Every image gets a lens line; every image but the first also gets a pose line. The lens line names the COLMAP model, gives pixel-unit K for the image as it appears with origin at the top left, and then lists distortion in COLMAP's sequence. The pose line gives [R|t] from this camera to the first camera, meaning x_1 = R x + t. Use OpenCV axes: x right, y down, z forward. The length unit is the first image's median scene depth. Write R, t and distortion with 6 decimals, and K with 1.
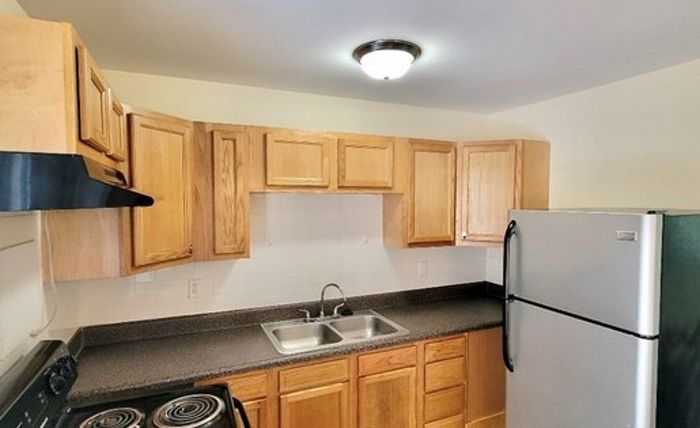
lens RADIAL K [[370.3, 0, 349.7], [0, 370.3, 217.3], [0, 0, 1]] dist [0.001231, 0.000172]
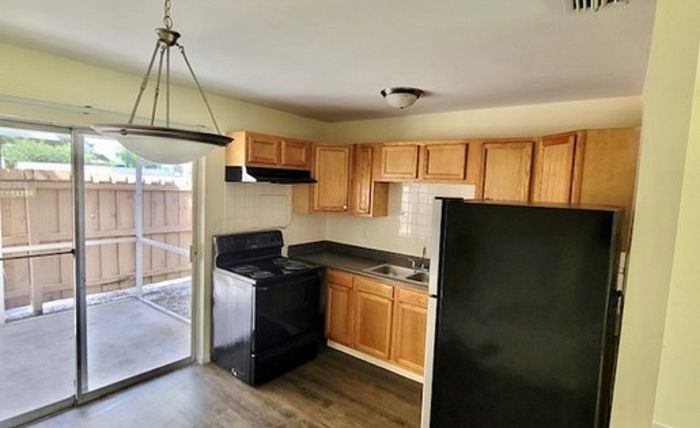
lens RADIAL K [[370.3, 0, 348.8], [0, 370.3, 214.2], [0, 0, 1]] dist [0.001231, 0.000172]
pose [[0.471195, 0.095792, -0.876812, 1.025146], [-0.084102, 0.994435, 0.063446, -0.007870], [0.878010, 0.043847, 0.476629, 0.051035]]
